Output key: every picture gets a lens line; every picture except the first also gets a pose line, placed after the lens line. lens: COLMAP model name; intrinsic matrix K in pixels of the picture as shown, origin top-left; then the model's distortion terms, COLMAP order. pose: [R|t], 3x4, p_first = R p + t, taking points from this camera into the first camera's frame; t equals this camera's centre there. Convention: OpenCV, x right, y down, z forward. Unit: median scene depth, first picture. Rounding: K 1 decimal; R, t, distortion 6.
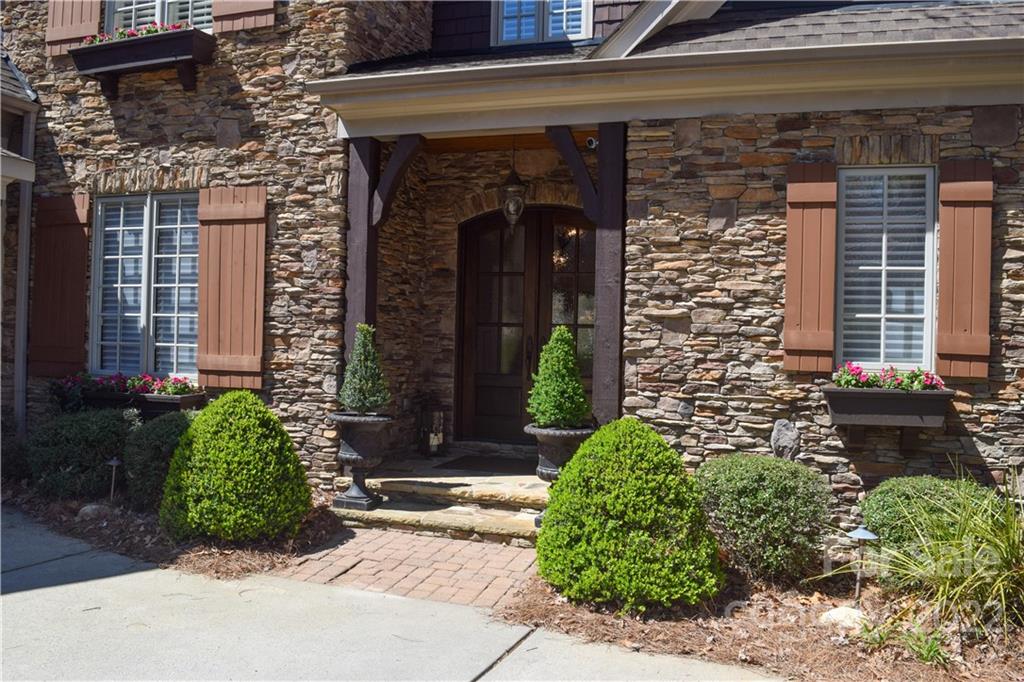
lens RADIAL K [[811.3, 0, 512.8], [0, 811.3, 342.2], [0, 0, 1]] dist [-0.092685, 0.019560]
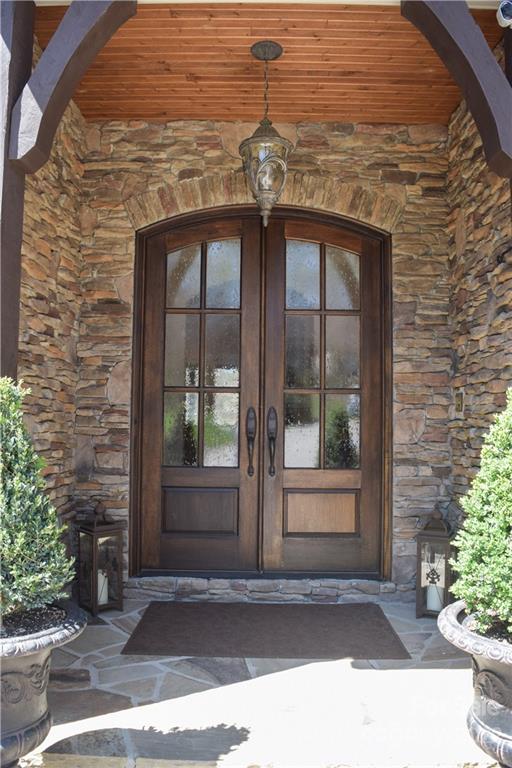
lens RADIAL K [[608.5, 0, 253.5], [0, 608.5, 383.7], [0, 0, 1]] dist [-0.092685, 0.019560]
pose [[0.957888, 0.001284, 0.287140, -0.127050], [0.012249, 0.998897, -0.045329, -0.004171], [-0.286882, 0.046938, 0.956815, 0.586596]]
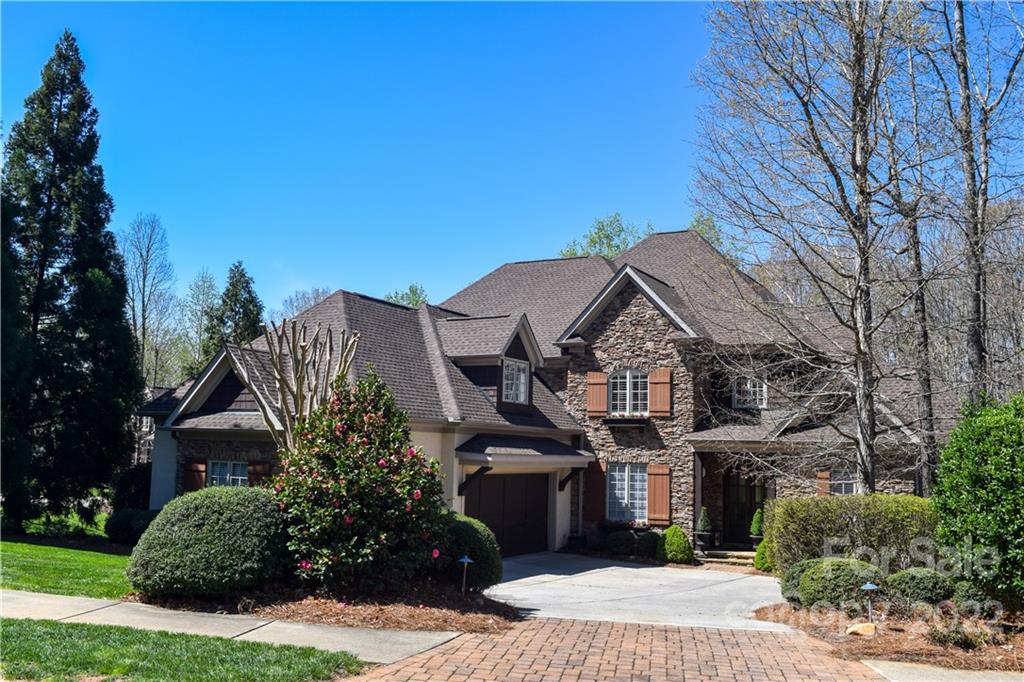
lens RADIAL K [[980.8, 0, 514.2], [0, 980.8, 340.1], [0, 0, 1]] dist [-0.061730, 0.000000]
pose [[0.982279, -0.023822, -0.185906, -0.156362], [0.000605, 0.992287, -0.123957, -0.188205], [0.187425, 0.121647, 0.974717, -2.978622]]
